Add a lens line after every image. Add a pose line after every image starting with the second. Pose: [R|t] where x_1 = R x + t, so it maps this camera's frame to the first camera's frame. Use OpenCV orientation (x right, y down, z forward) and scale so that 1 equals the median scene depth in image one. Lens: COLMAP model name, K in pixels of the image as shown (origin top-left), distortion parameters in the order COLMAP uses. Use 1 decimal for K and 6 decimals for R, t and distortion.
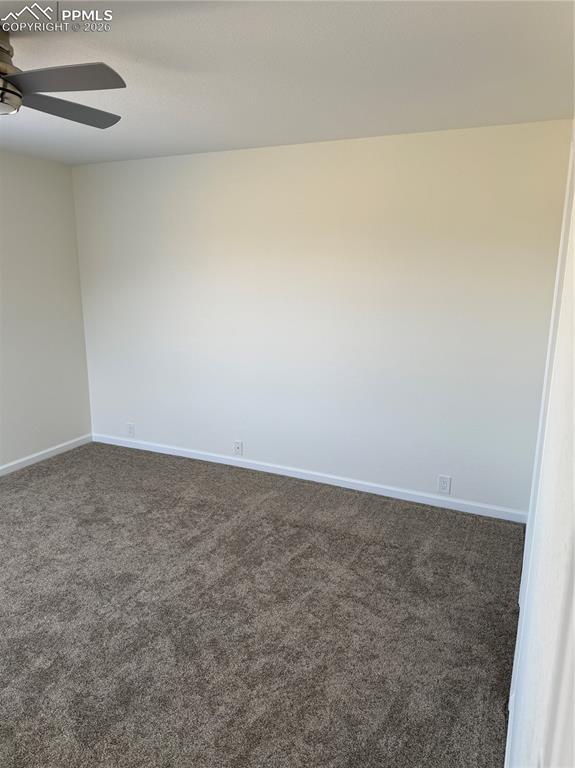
lens RADIAL K [[539.9, 0, 284.7], [0, 539.9, 386.5], [0, 0, 1]] dist [0.124532, -0.165649]
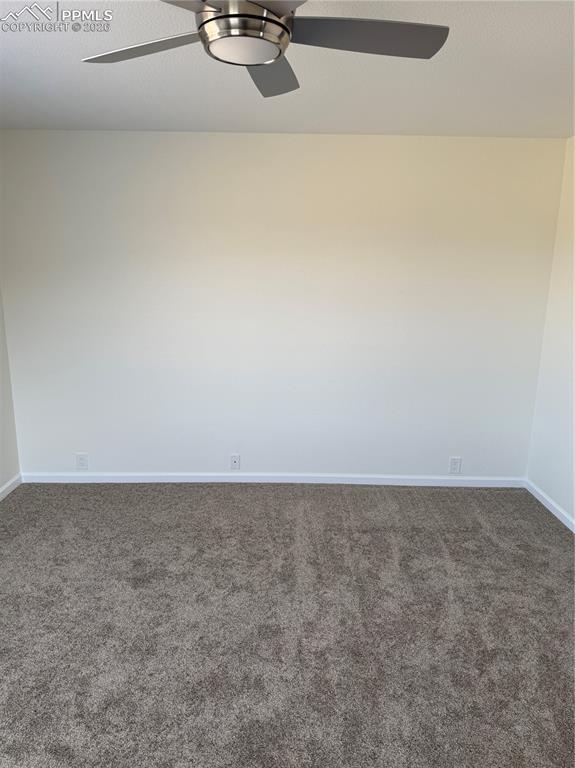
lens RADIAL K [[530.1, 0, 288.2], [0, 530.1, 399.1], [0, 0, 1]] dist [0.121627, -0.147032]
pose [[0.897034, -0.108621, 0.428406, -0.457257], [0.088119, 0.993822, 0.067469, -0.055833], [-0.433089, -0.022771, 0.901064, 0.174870]]
